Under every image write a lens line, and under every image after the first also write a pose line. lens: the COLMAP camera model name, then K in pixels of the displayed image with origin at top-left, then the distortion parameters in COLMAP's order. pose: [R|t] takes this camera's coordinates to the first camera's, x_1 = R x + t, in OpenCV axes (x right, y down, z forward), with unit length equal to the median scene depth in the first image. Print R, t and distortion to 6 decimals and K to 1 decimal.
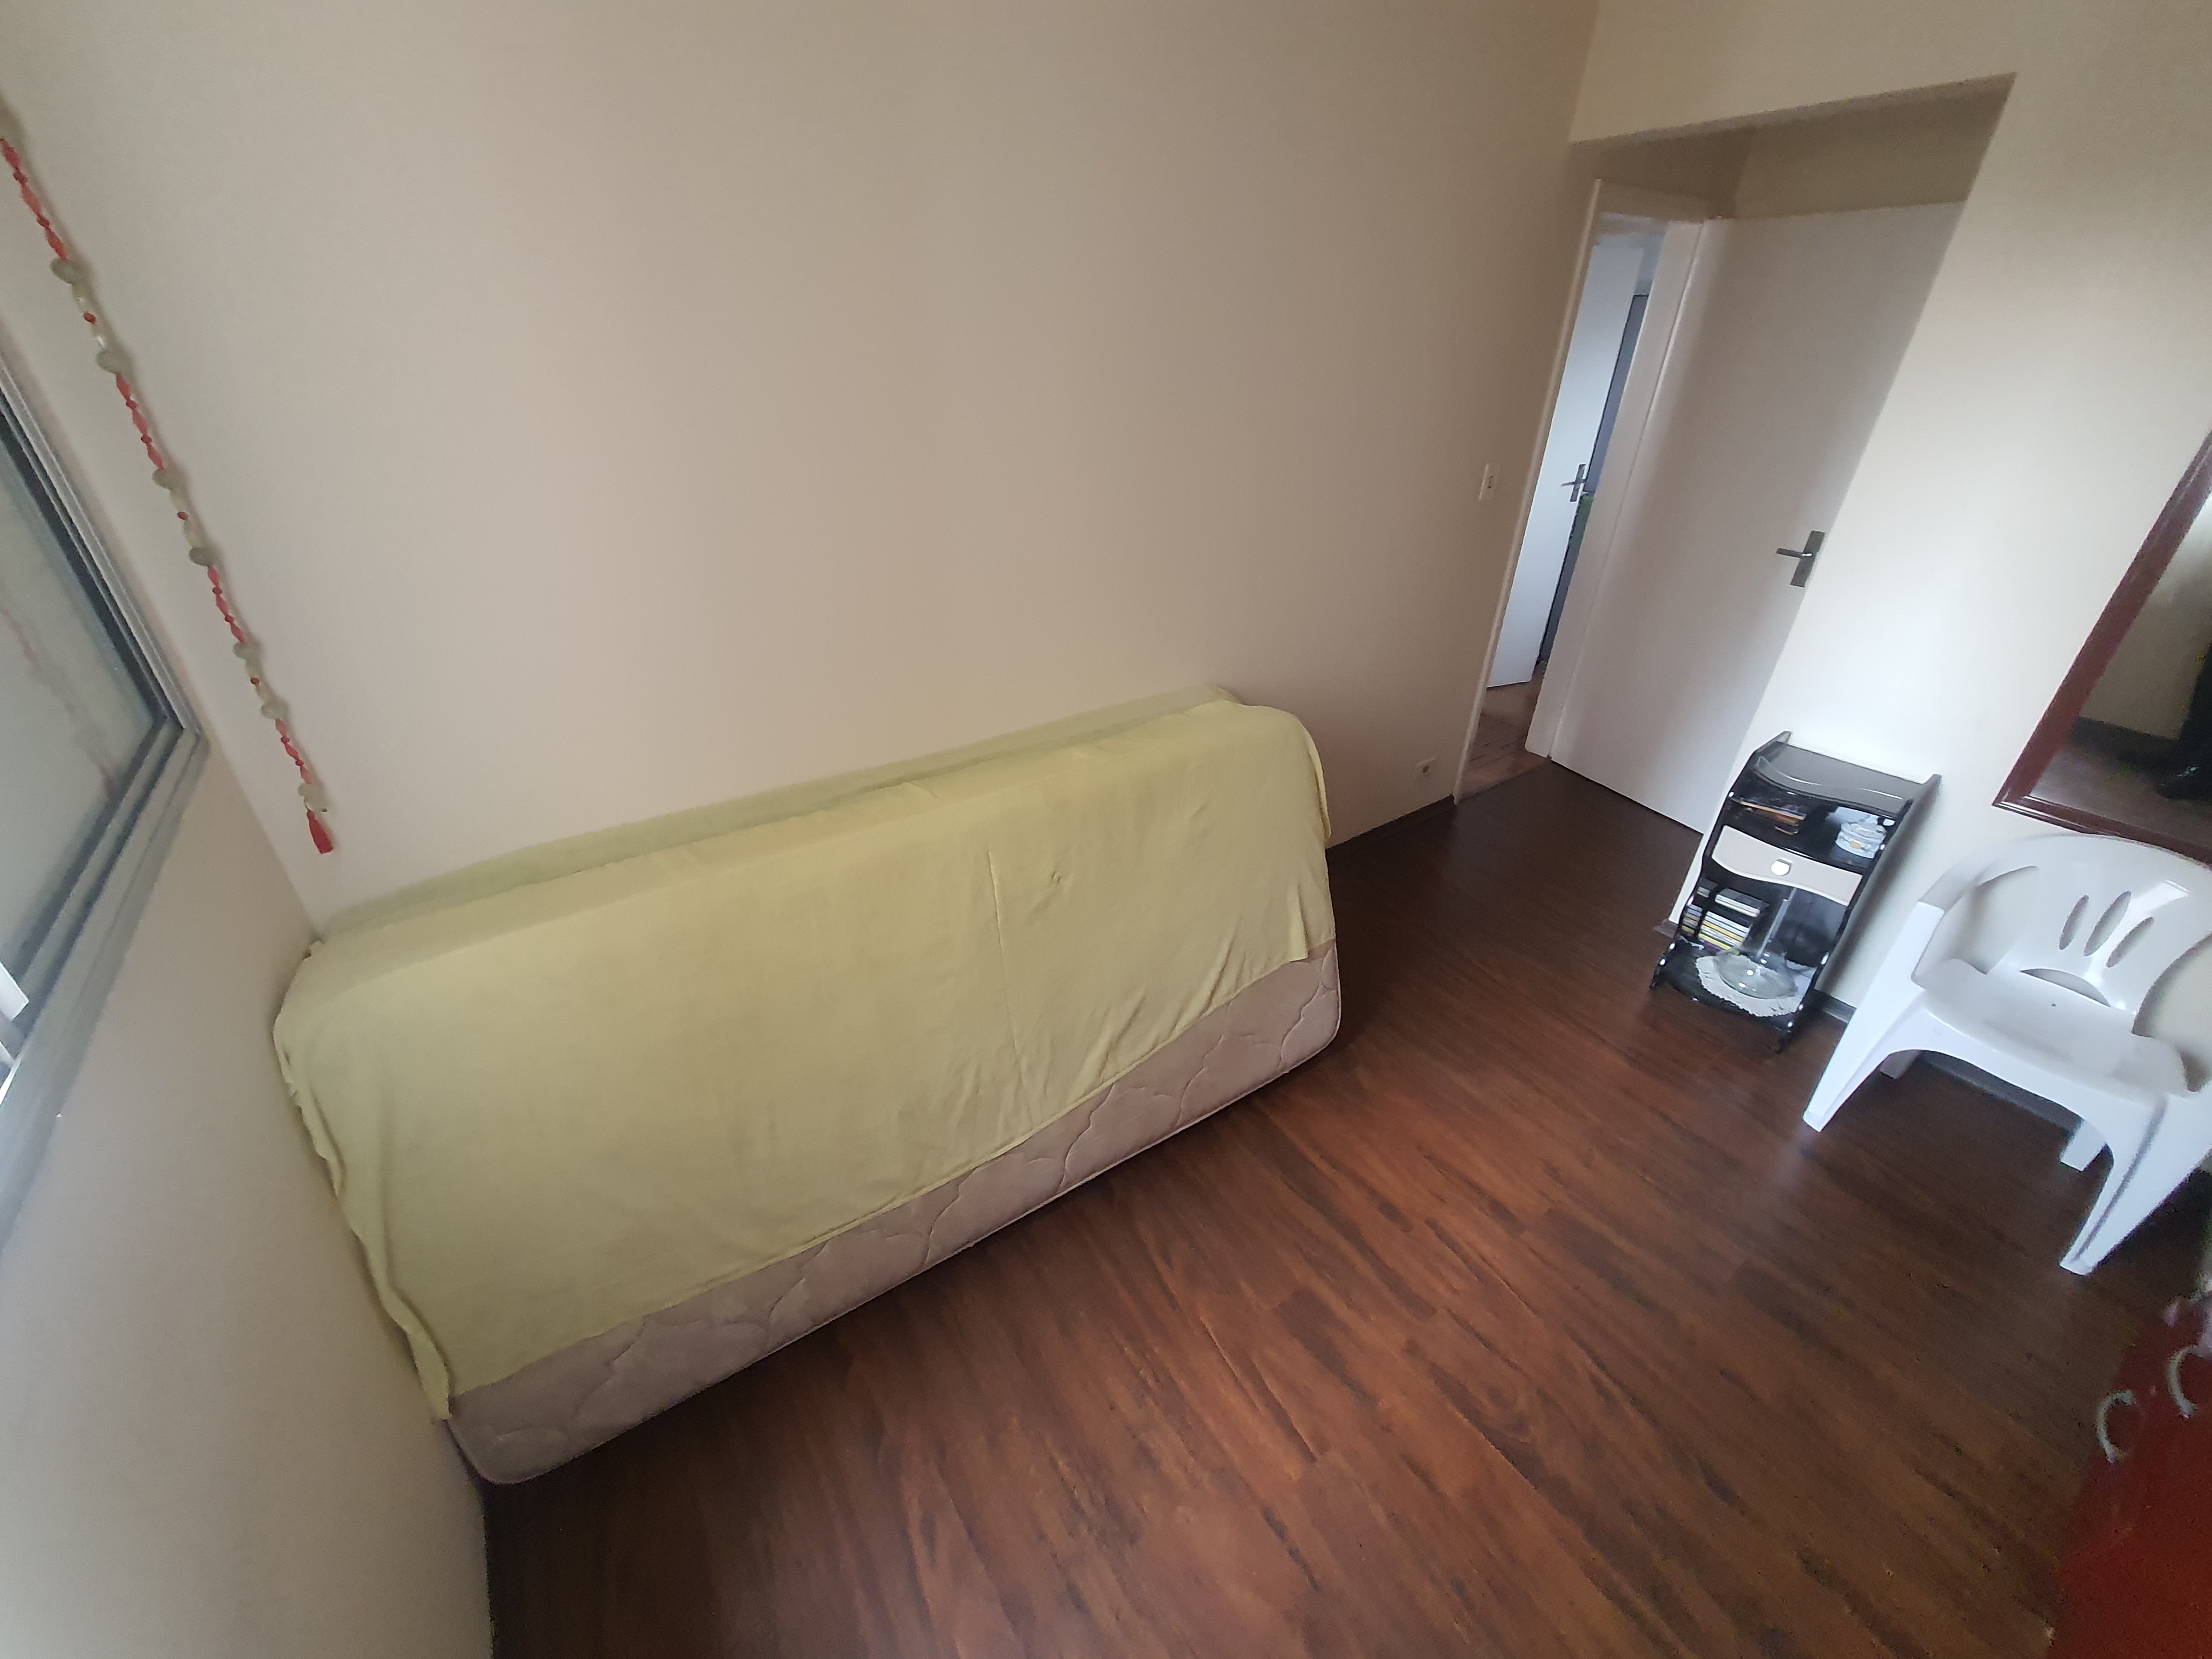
lens RADIAL K [[864.8, 0, 1100.9], [0, 864.8, 802.0], [0, 0, 1]] dist [0.000639, 0.000229]
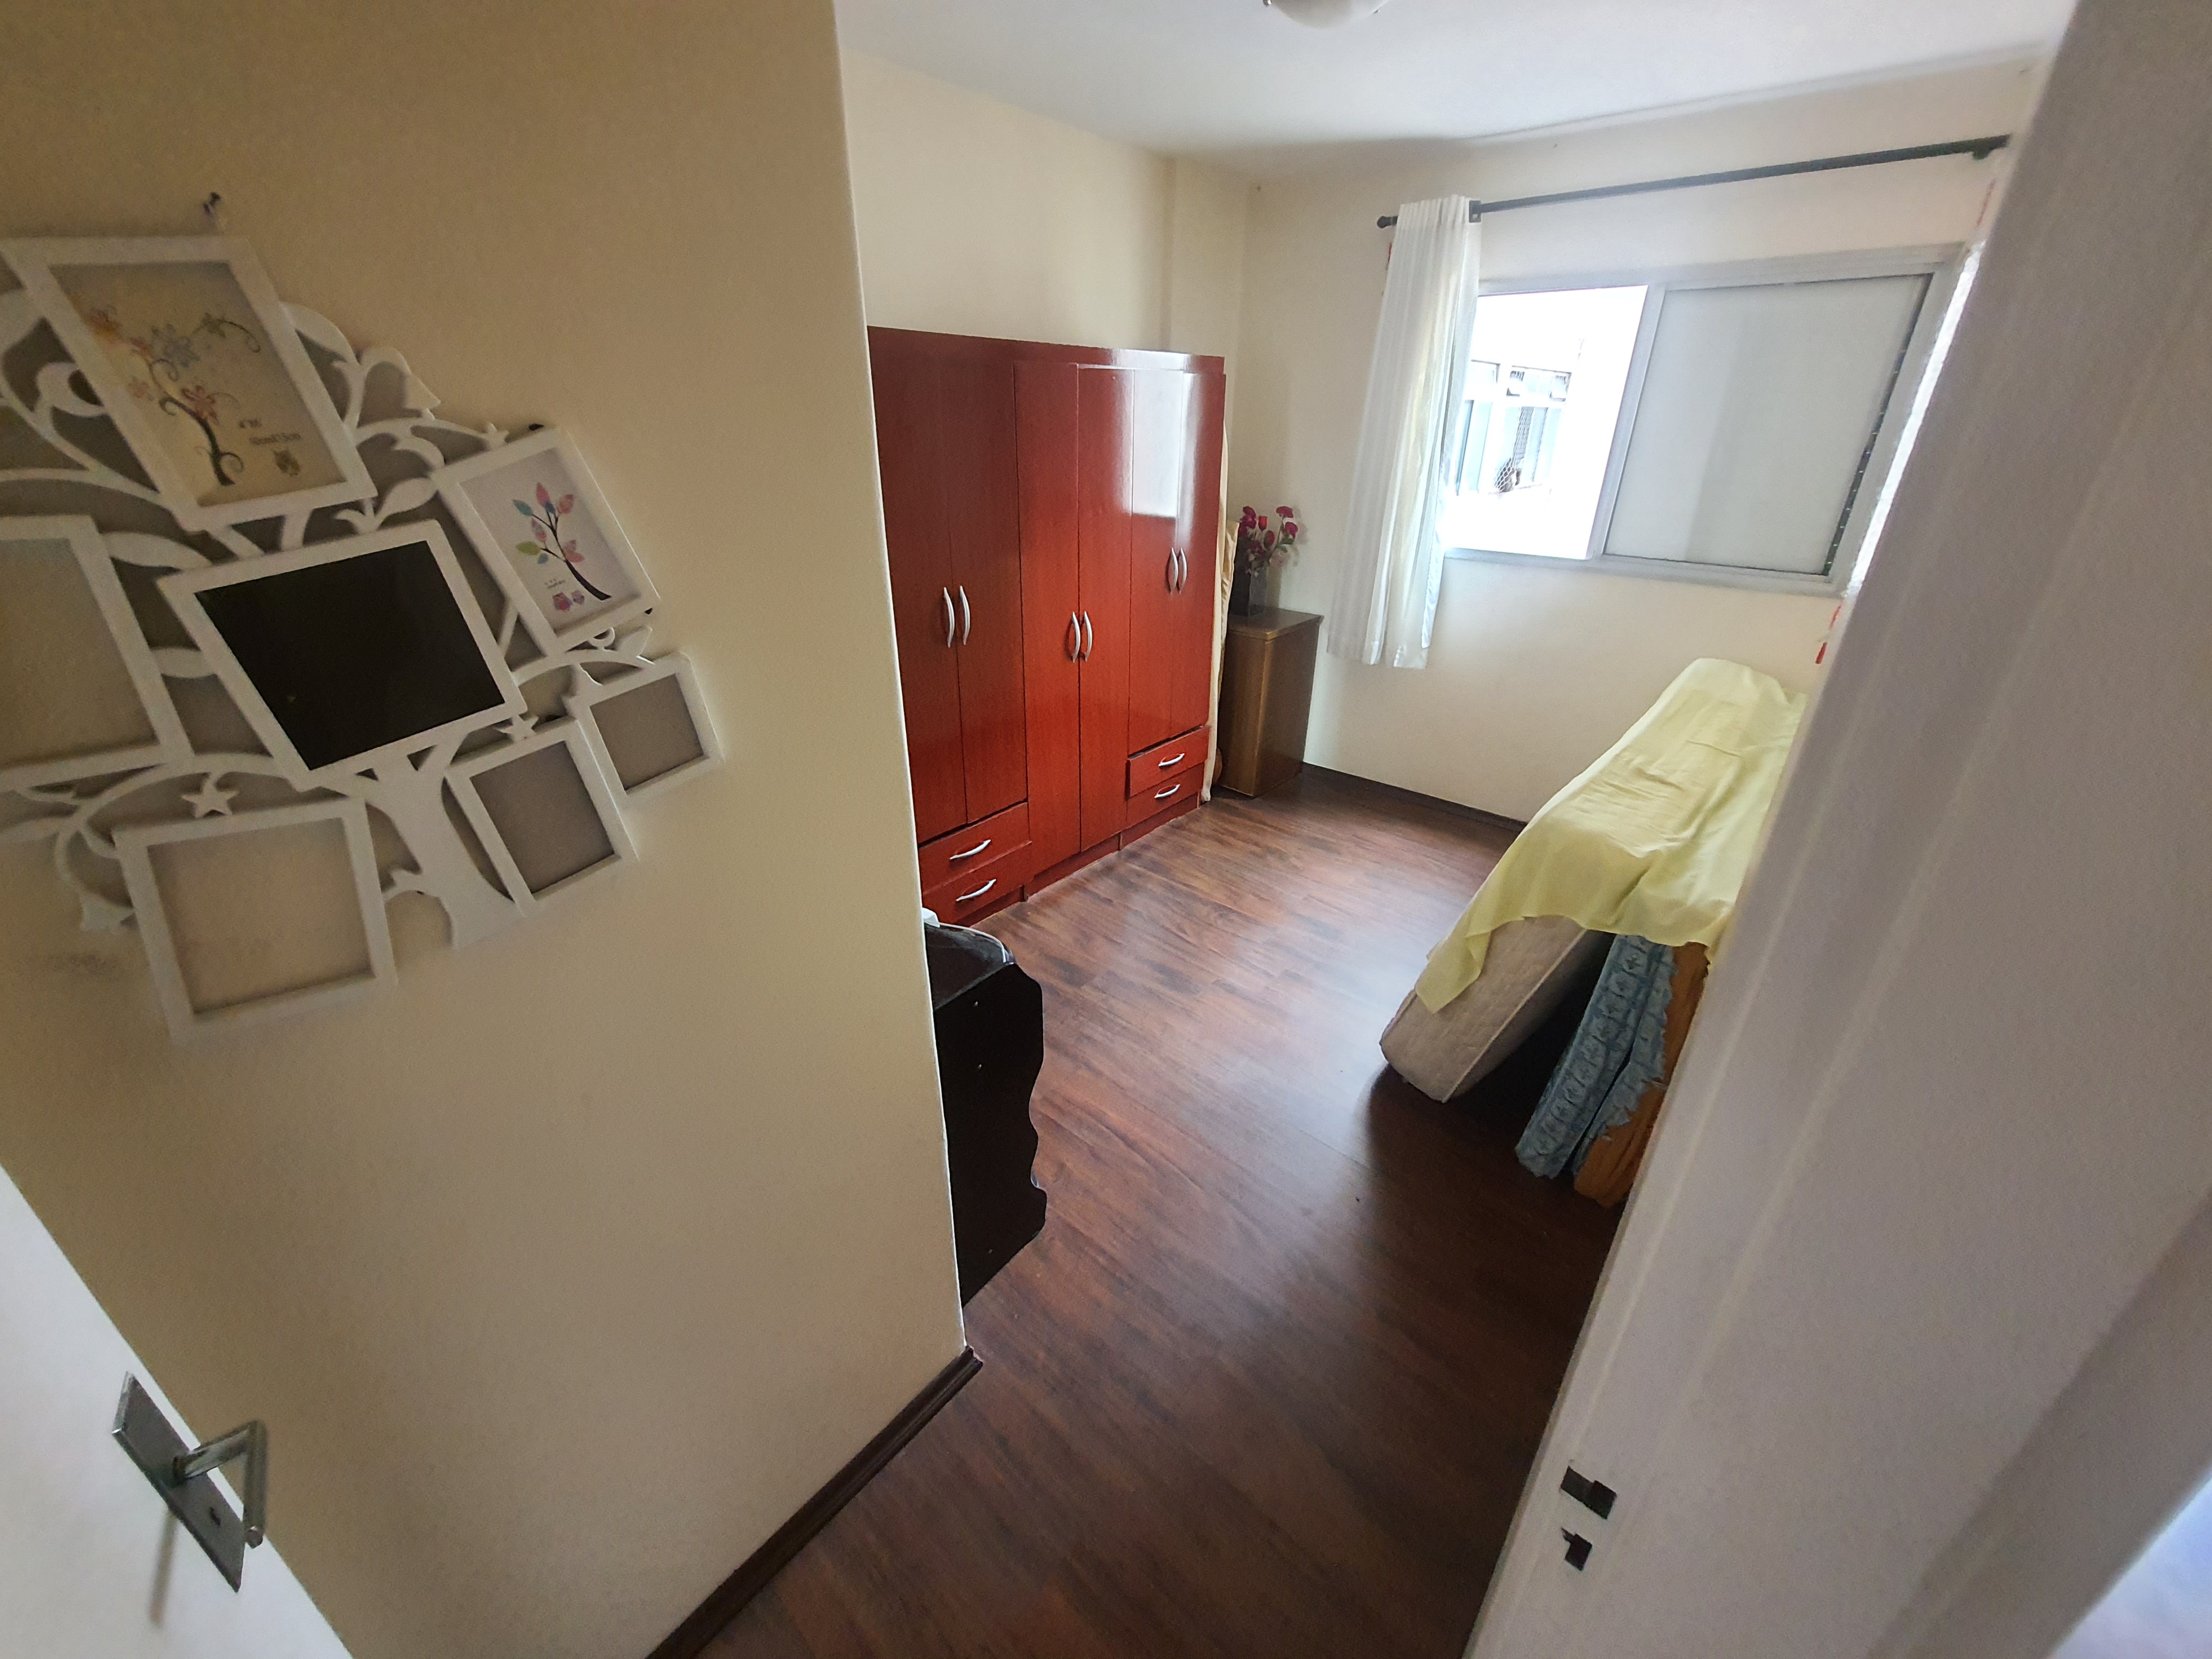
lens RADIAL K [[864.8, 0, 1100.9], [0, 864.8, 802.0], [0, 0, 1]] dist [0.000639, 0.000229]
pose [[-0.971150, 0.083538, -0.223357, 1.197264], [-0.128399, 0.606097, 0.784959, -1.034264], [0.200950, 0.790992, -0.577885, 1.912832]]
